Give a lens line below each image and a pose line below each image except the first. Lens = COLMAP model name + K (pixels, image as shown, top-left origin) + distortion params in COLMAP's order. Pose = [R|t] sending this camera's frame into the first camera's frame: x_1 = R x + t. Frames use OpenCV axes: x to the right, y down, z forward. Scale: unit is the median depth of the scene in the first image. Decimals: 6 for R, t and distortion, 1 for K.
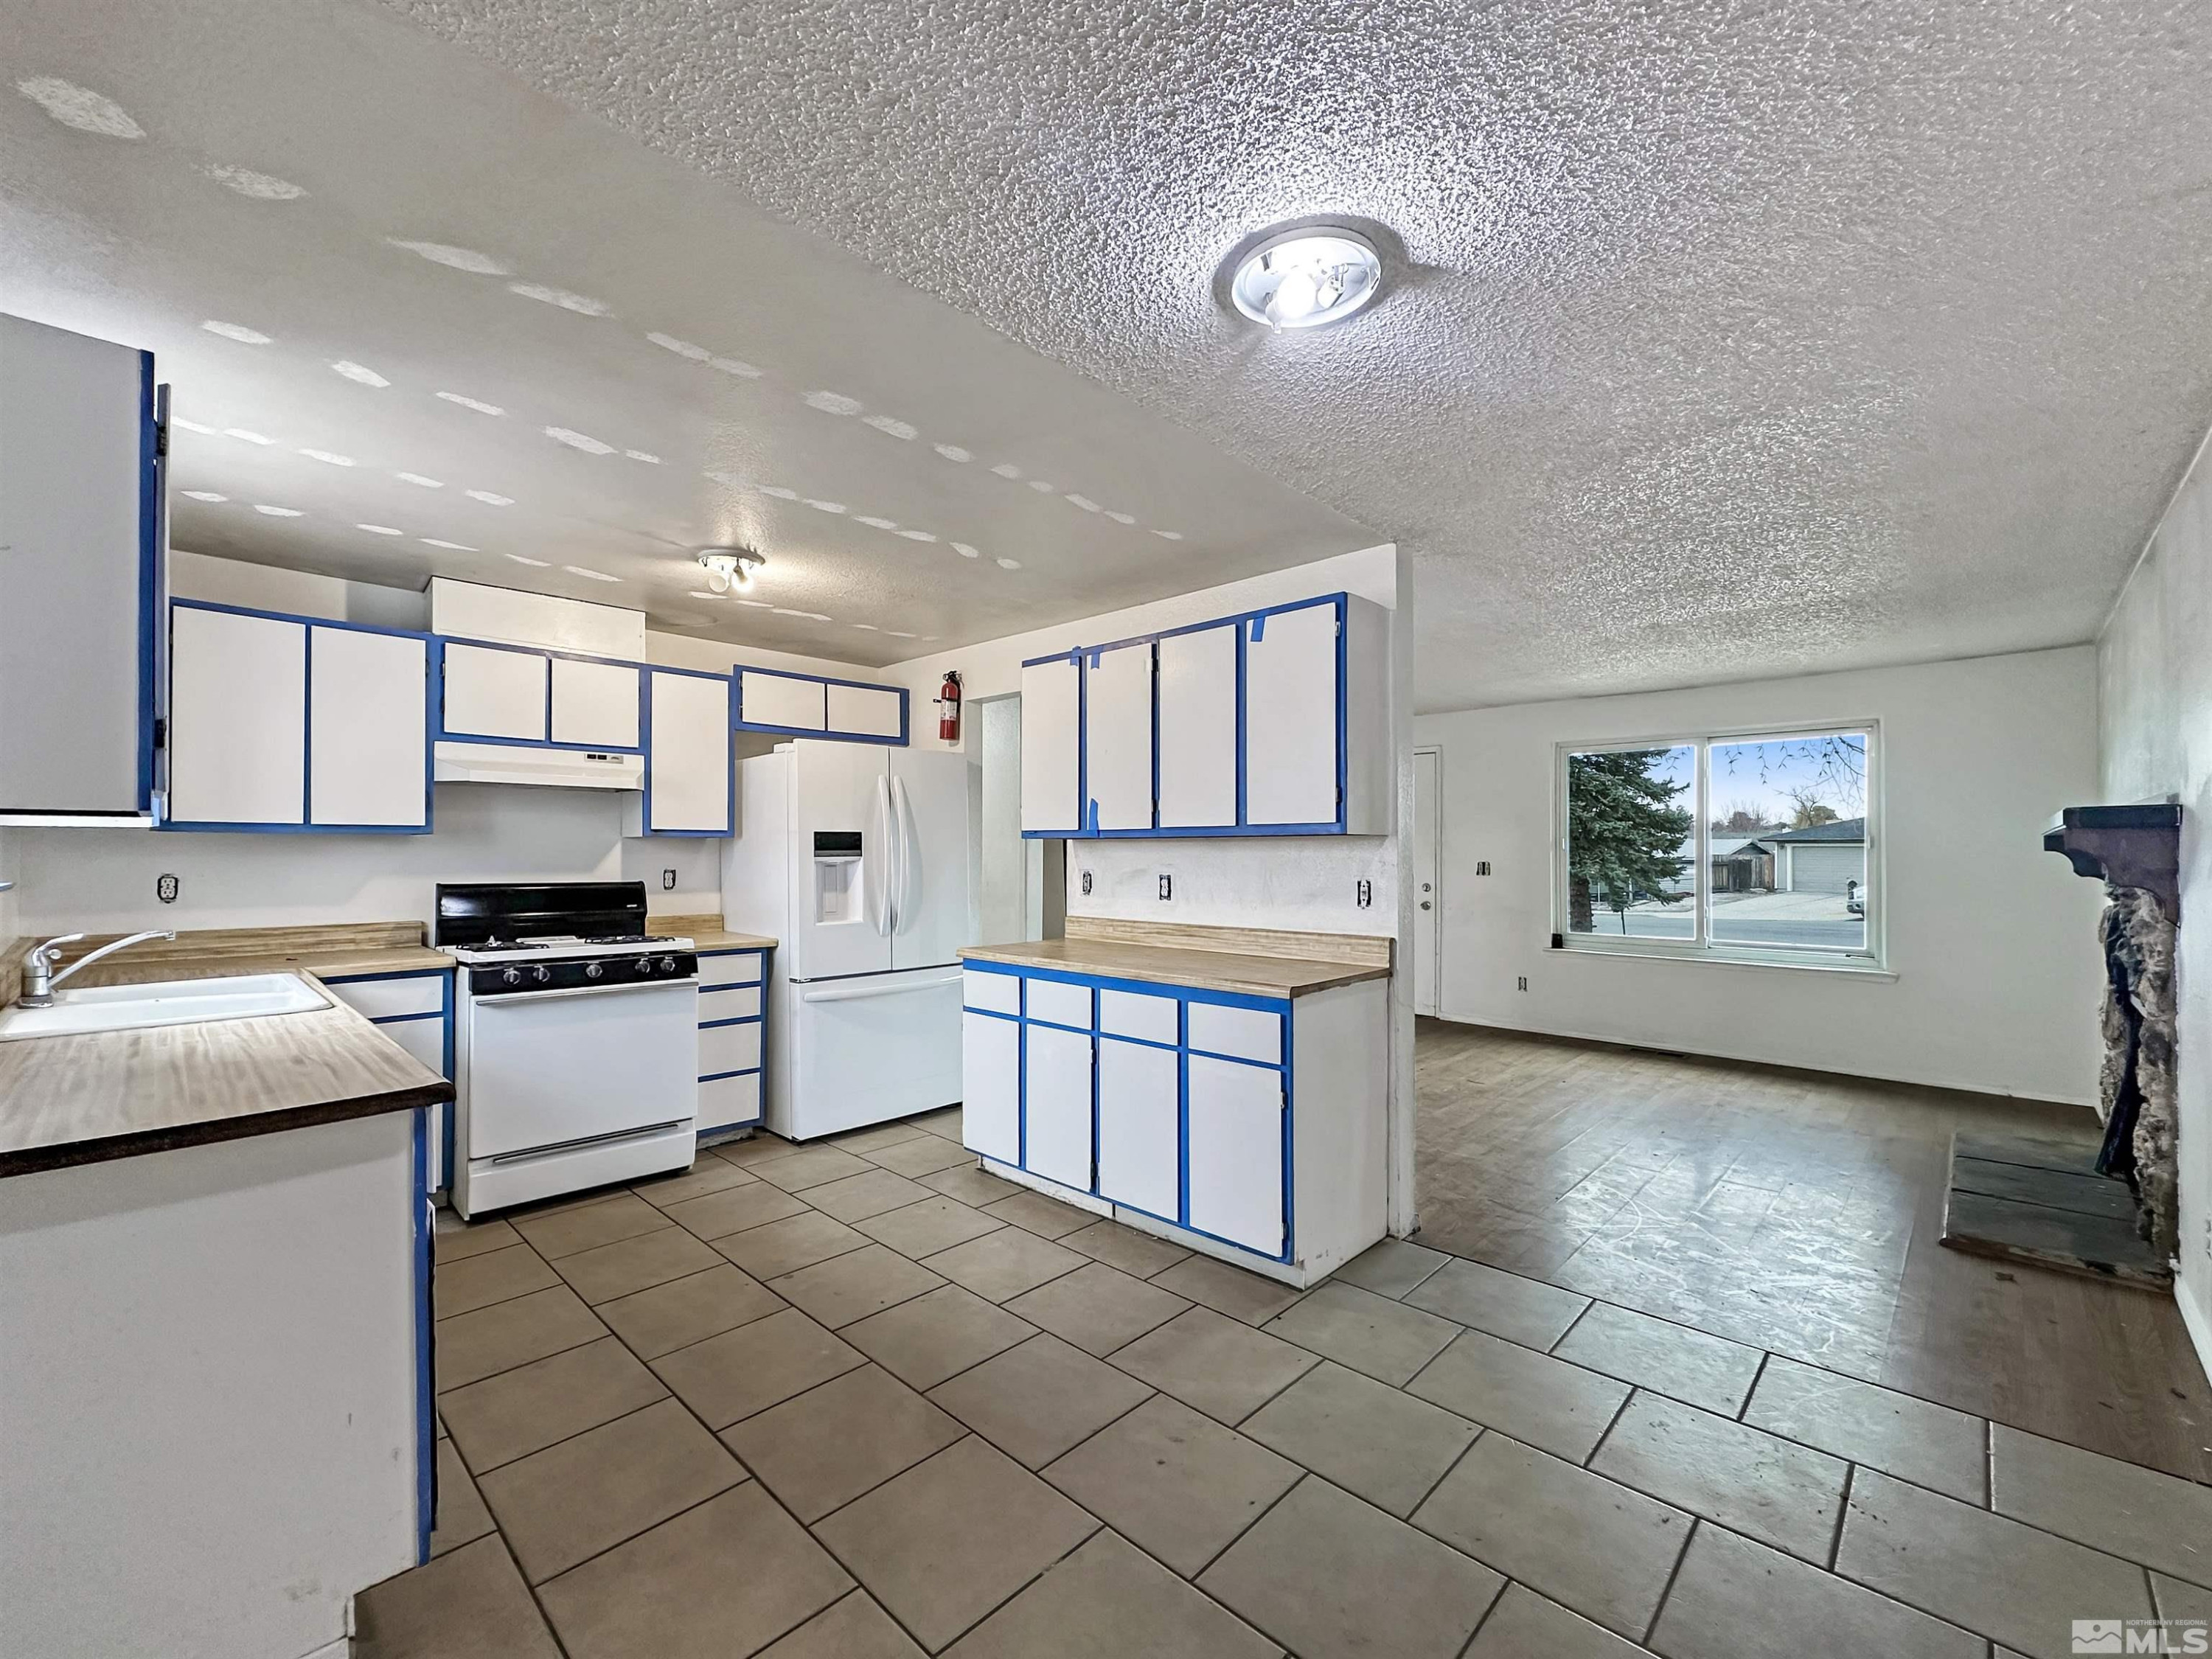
lens RADIAL K [[892.5, 0, 1122.4], [0, 892.5, 844.2], [0, 0, 1]] dist [0.000635, -0.000241]
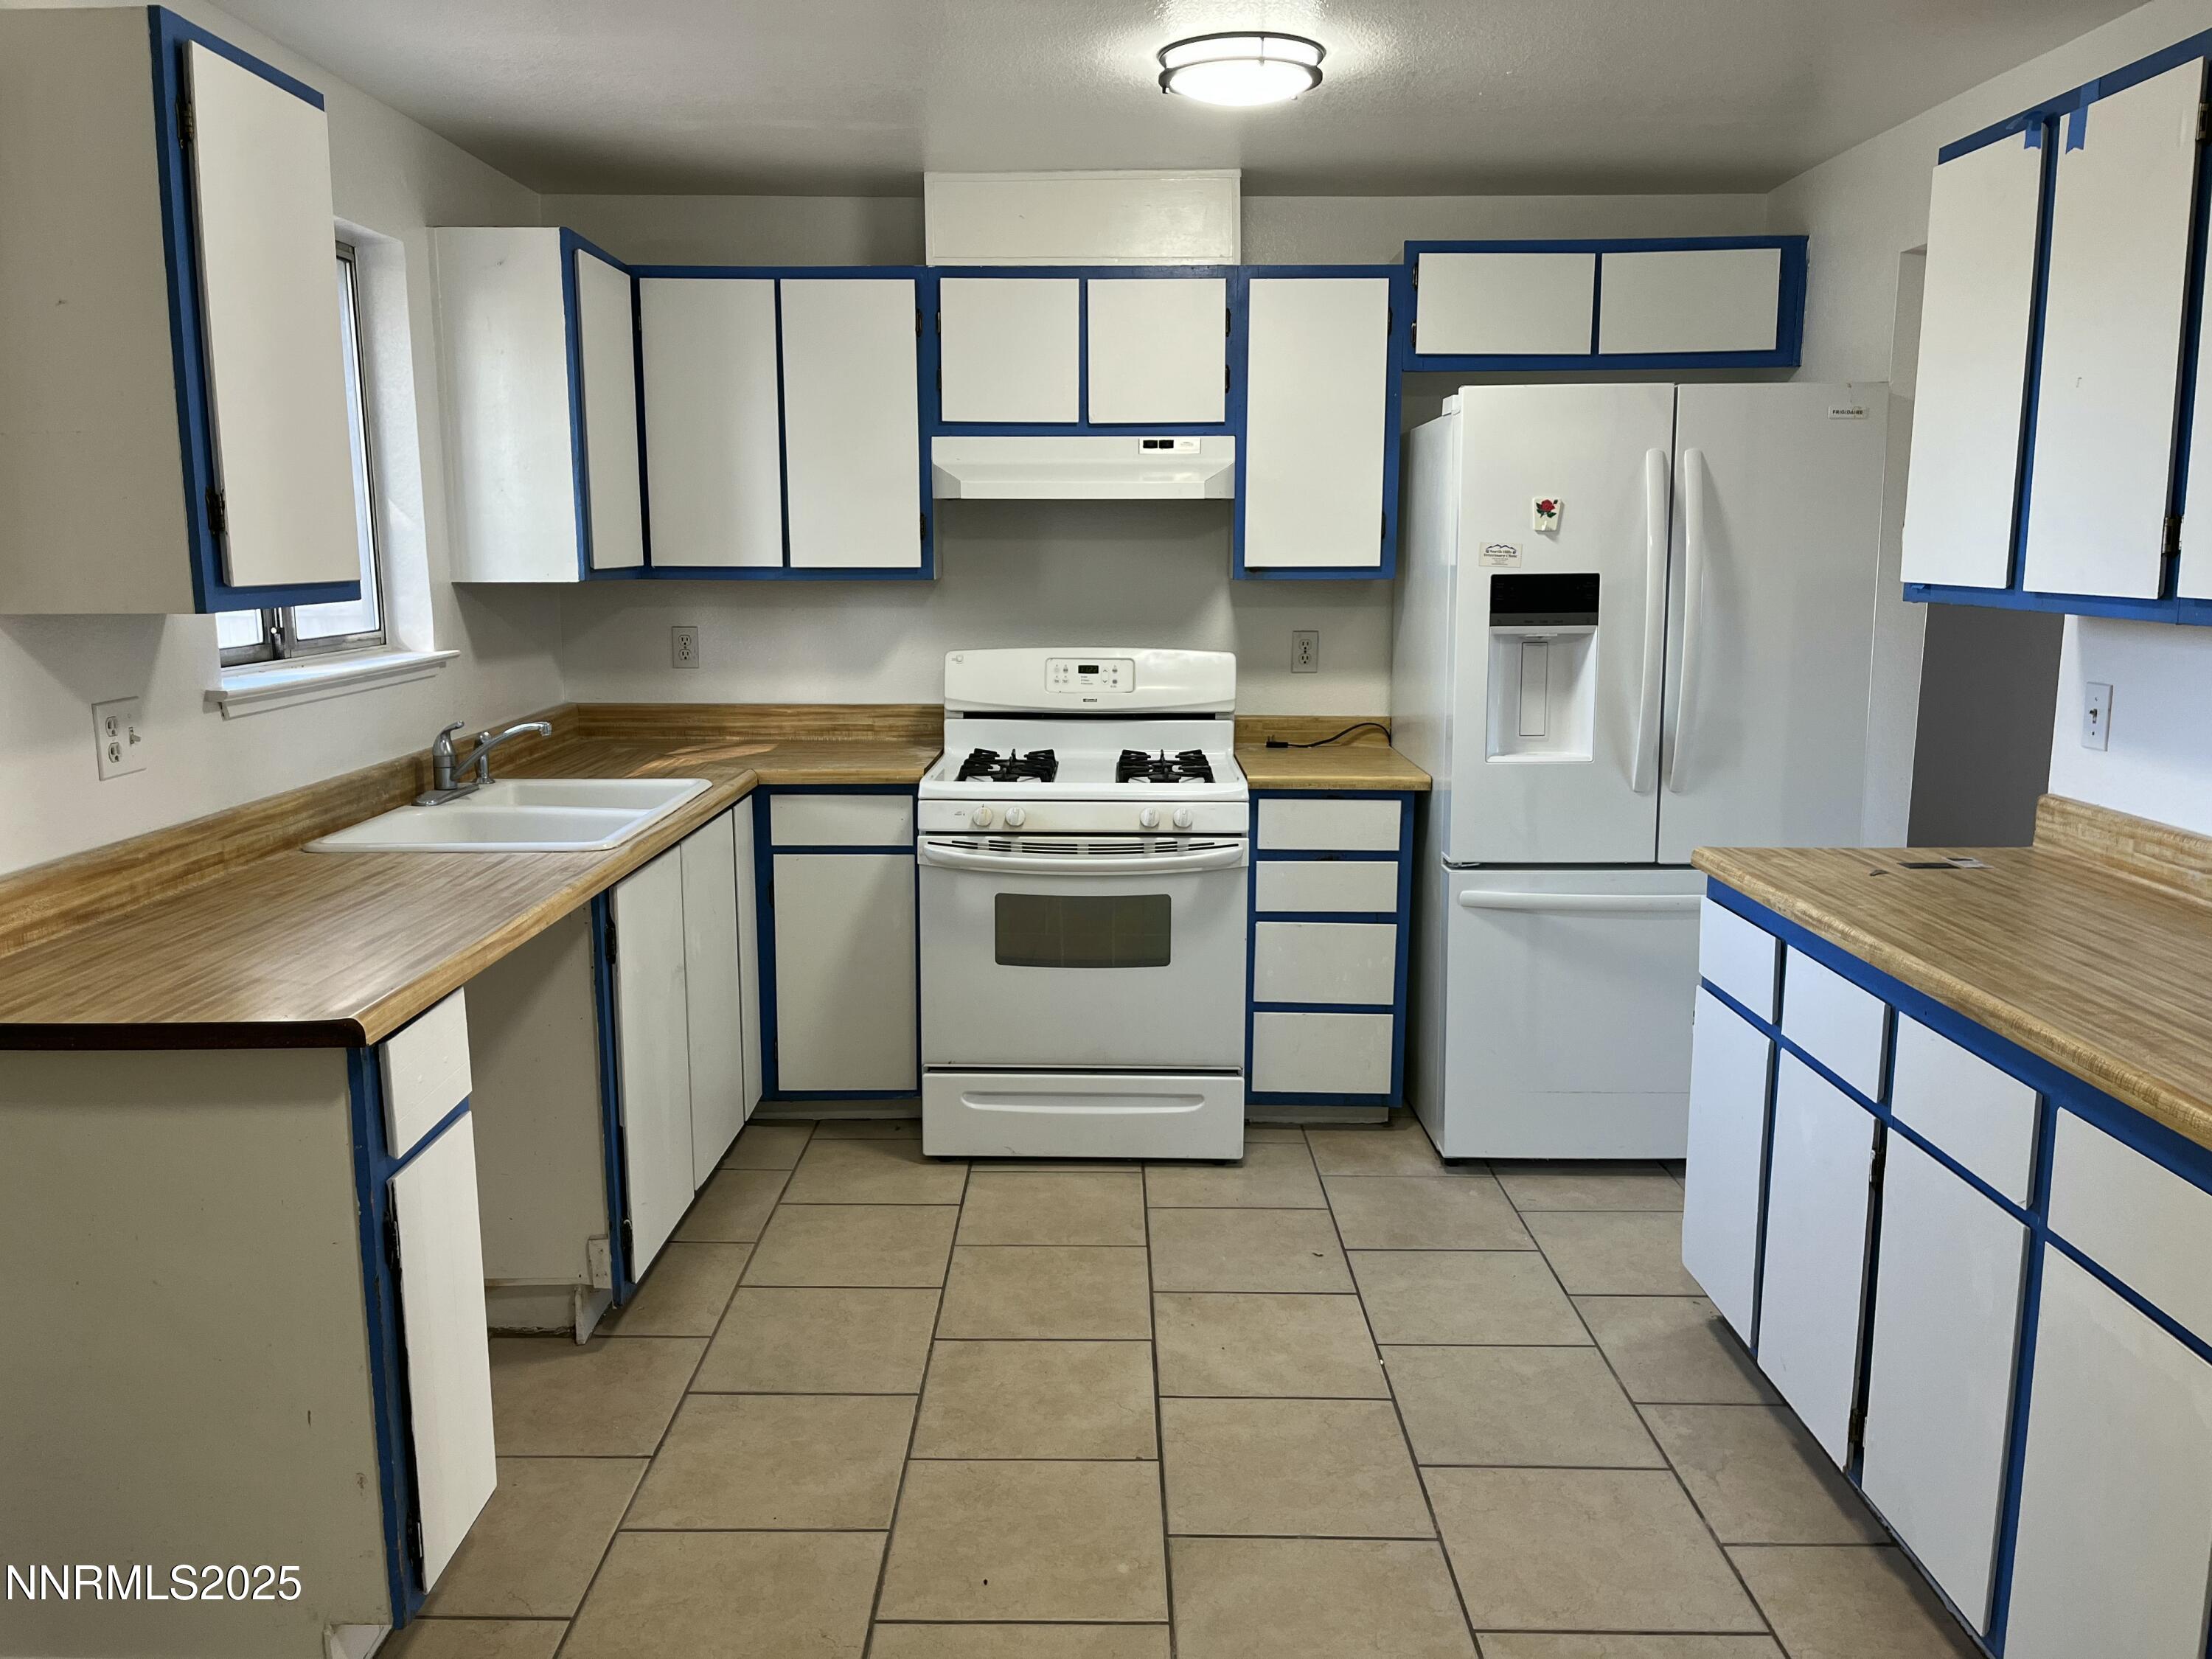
lens RADIAL K [[1670.5, 0, 1105.9], [0, 1670.5, 818.5], [0, 0, 1]] dist [0.045845, -0.037524]
pose [[0.690736, 0.121317, -0.712858, 0.200901], [0.002228, 0.985464, 0.169869, -0.041052], [0.723104, -0.118923, 0.680425, 0.188378]]
